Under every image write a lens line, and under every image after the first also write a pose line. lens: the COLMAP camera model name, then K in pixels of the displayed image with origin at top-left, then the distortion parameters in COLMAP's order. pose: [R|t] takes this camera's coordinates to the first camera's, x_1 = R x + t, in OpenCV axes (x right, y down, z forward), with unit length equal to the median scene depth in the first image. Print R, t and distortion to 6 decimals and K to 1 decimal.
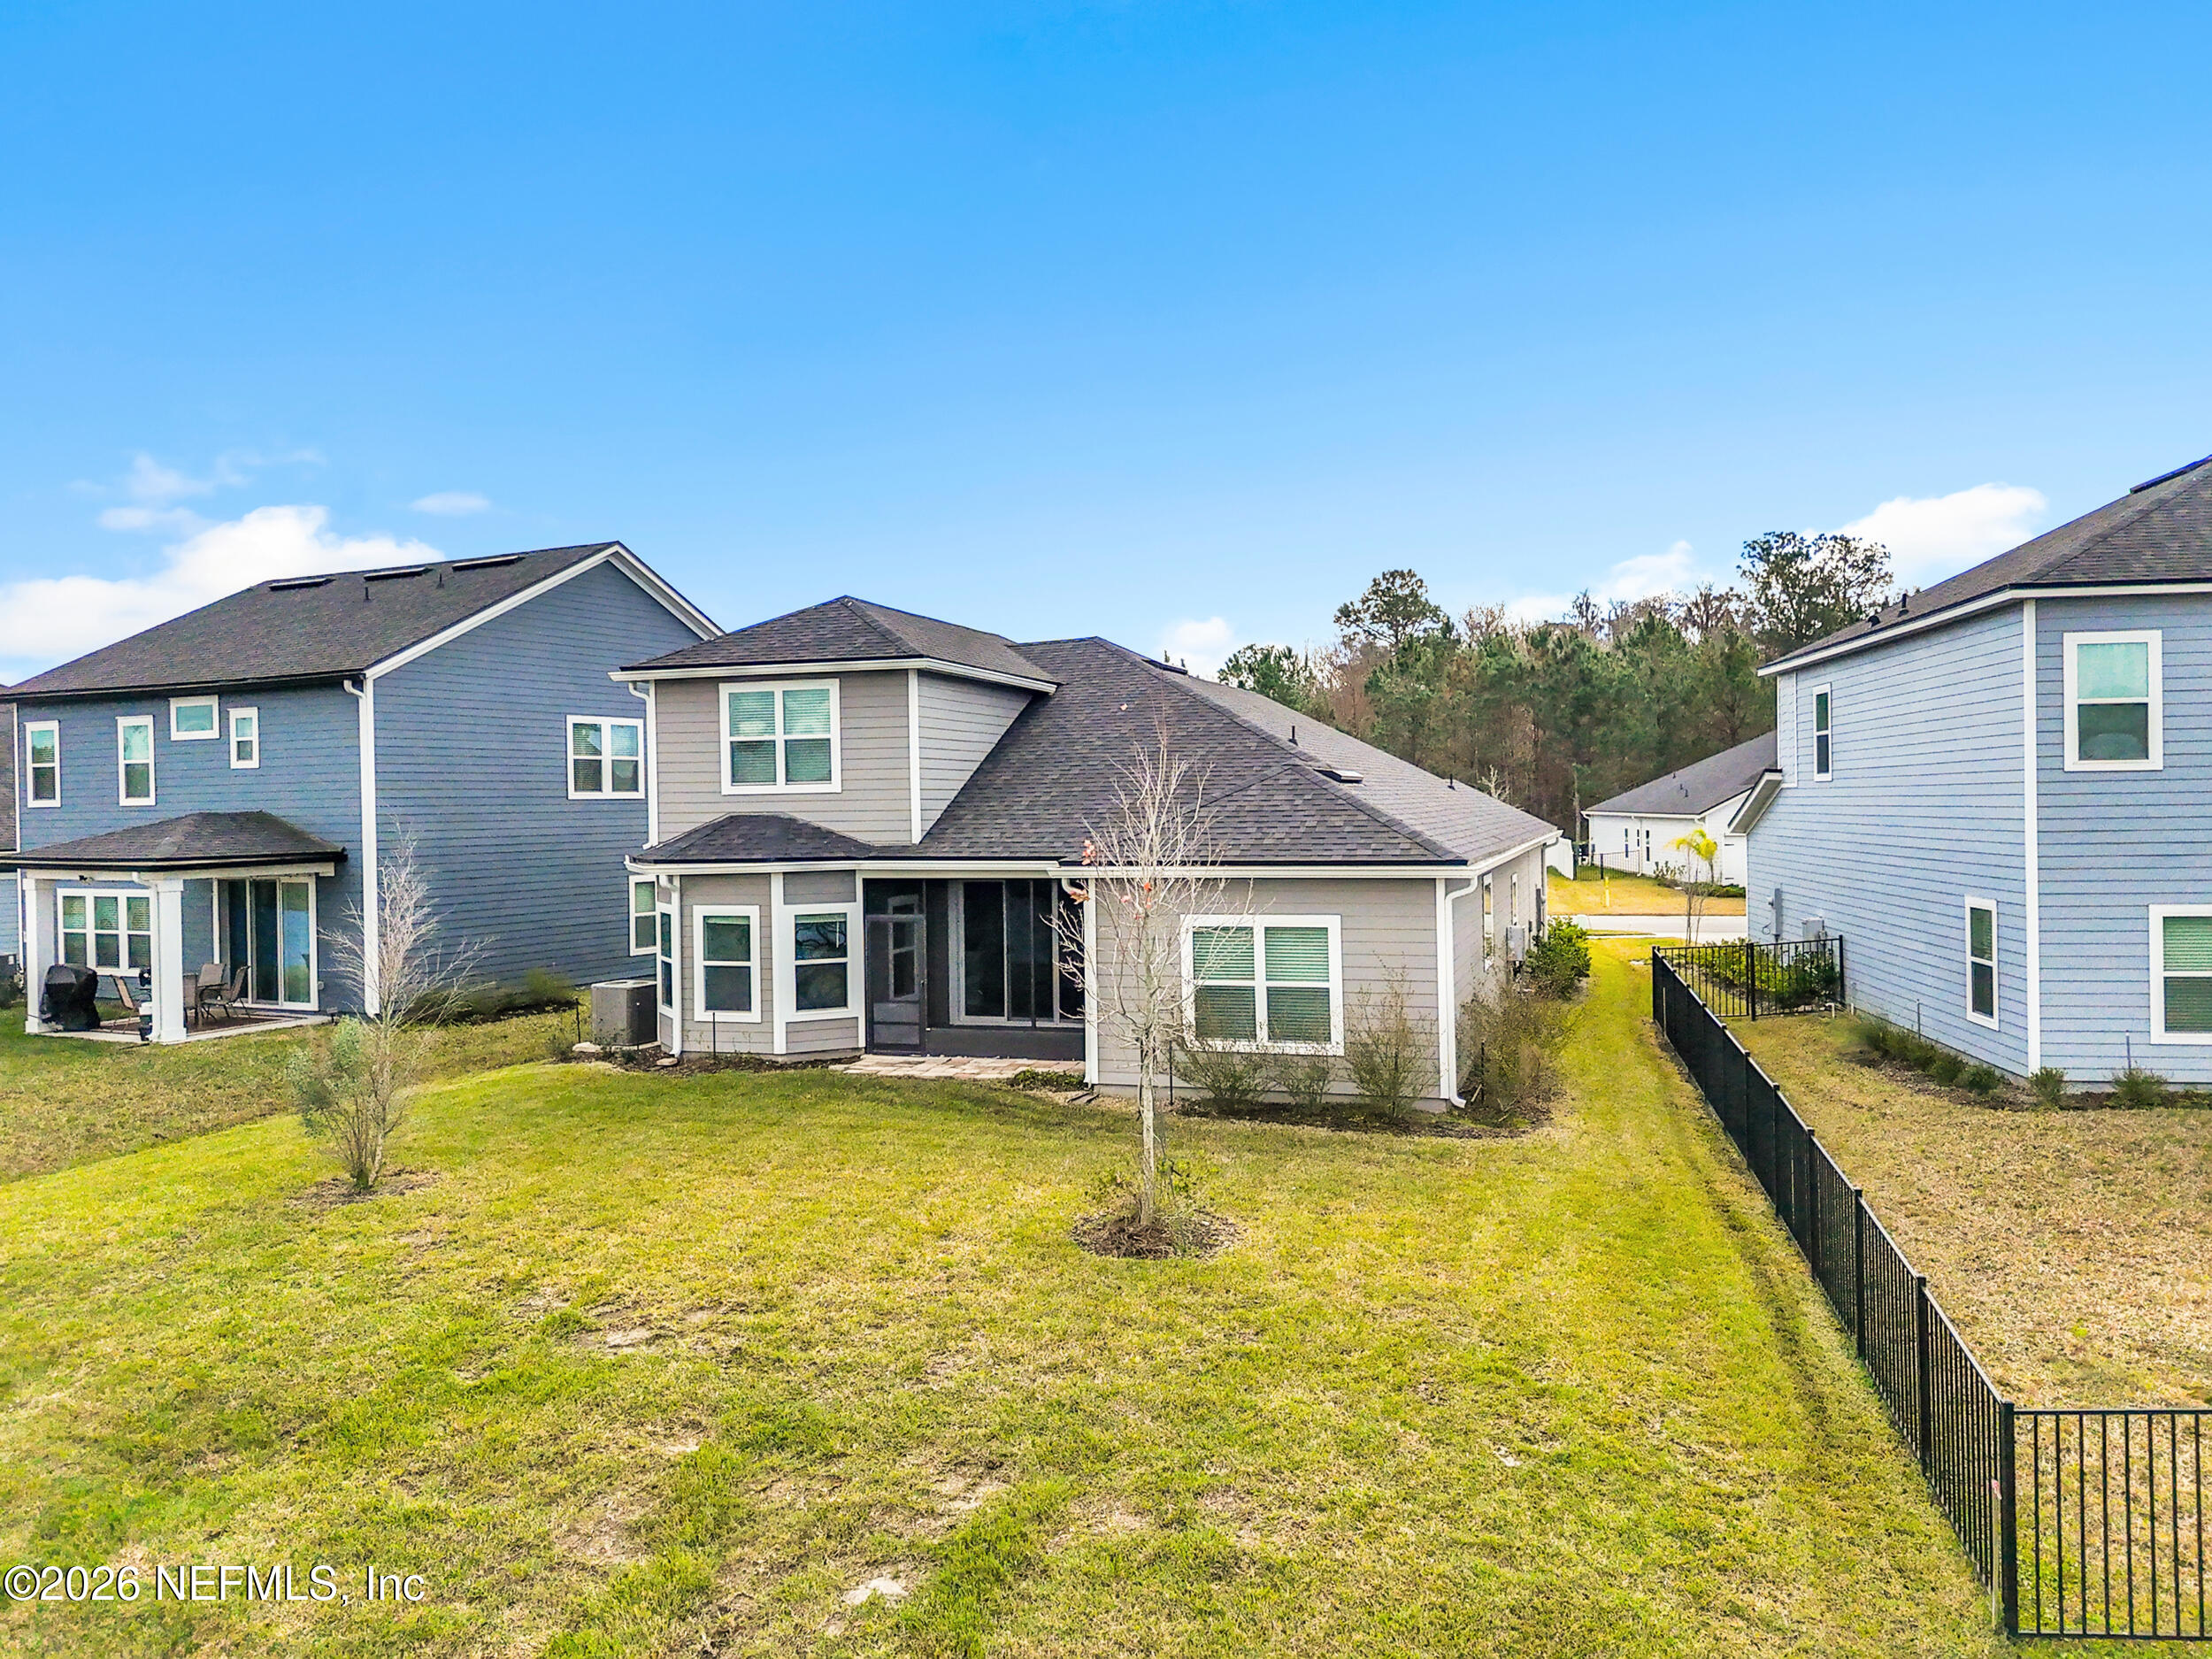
lens RADIAL K [[1644.8, 0, 1108.8], [0, 1644.8, 818.8], [0, 0, 1]] dist [0.079985, -0.004154]
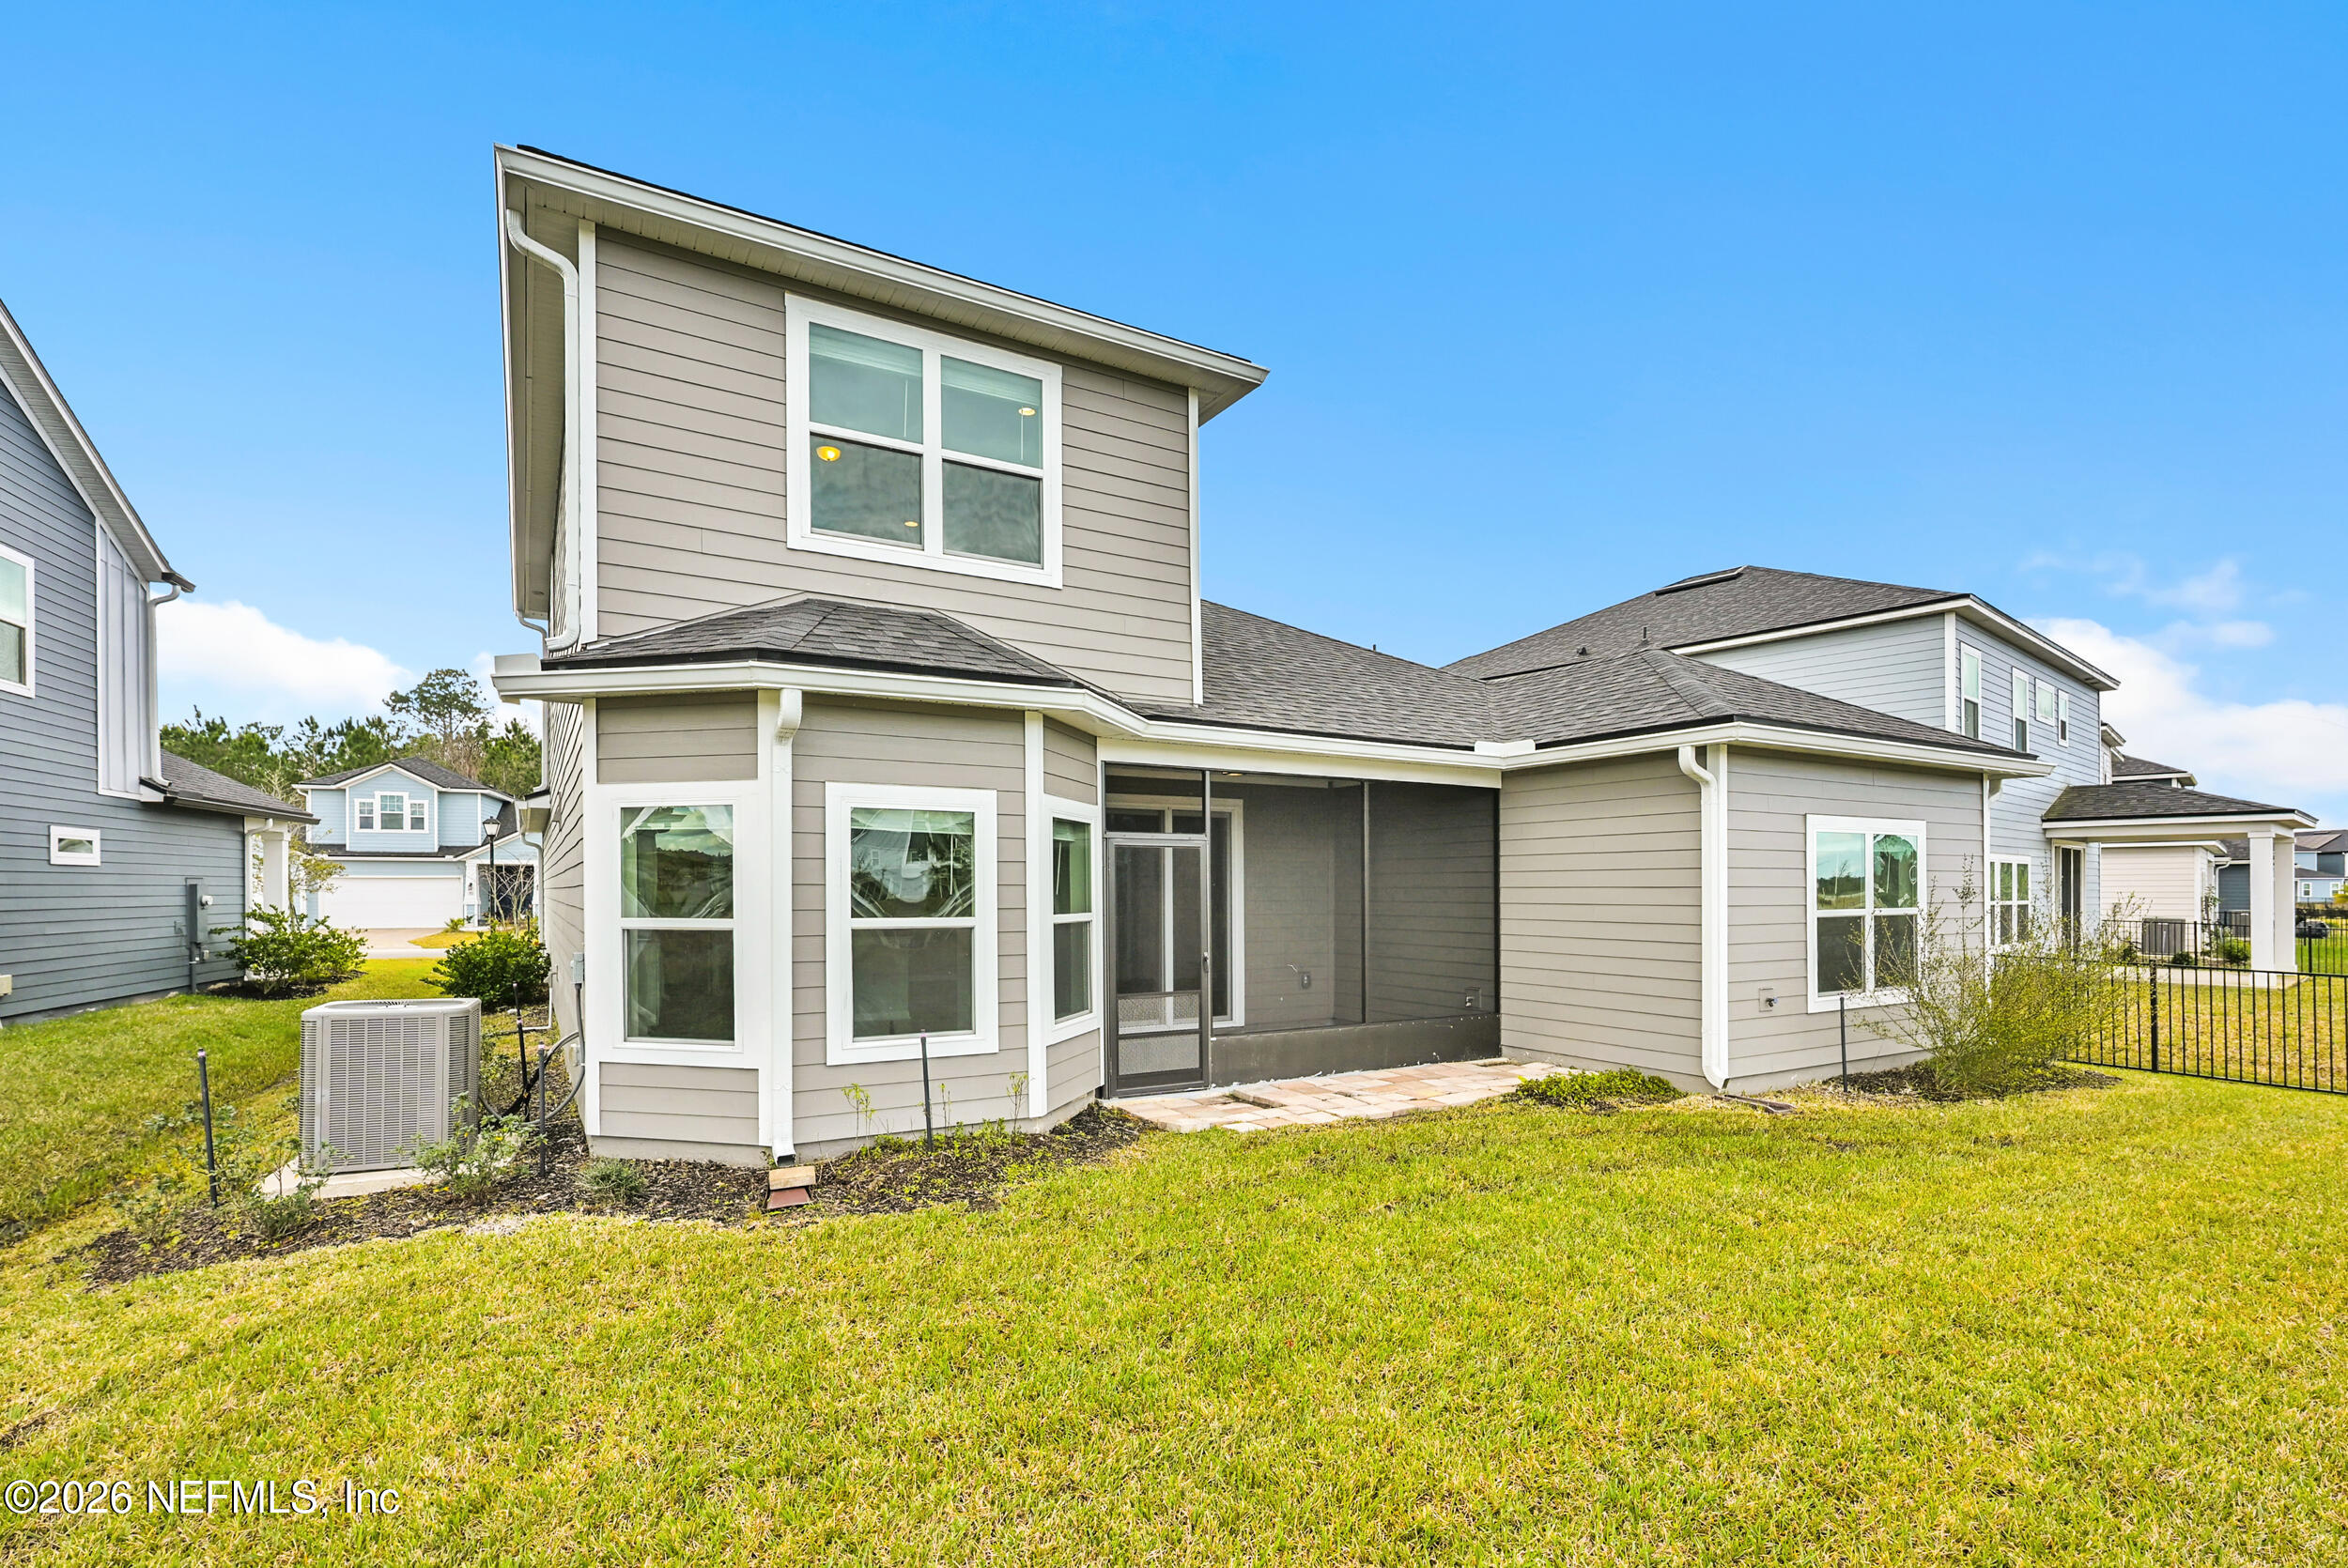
lens RADIAL K [[1108.4, 0, 1162.3], [0, 1108.4, 904.8], [0, 0, 1]] dist [0.002888, 0.000426]
pose [[0.666804, 0.007333, 0.745197, -0.397351], [-0.001888, 0.999965, -0.008151, 0.084091], [-0.745231, 0.004028, 0.666795, 0.753096]]
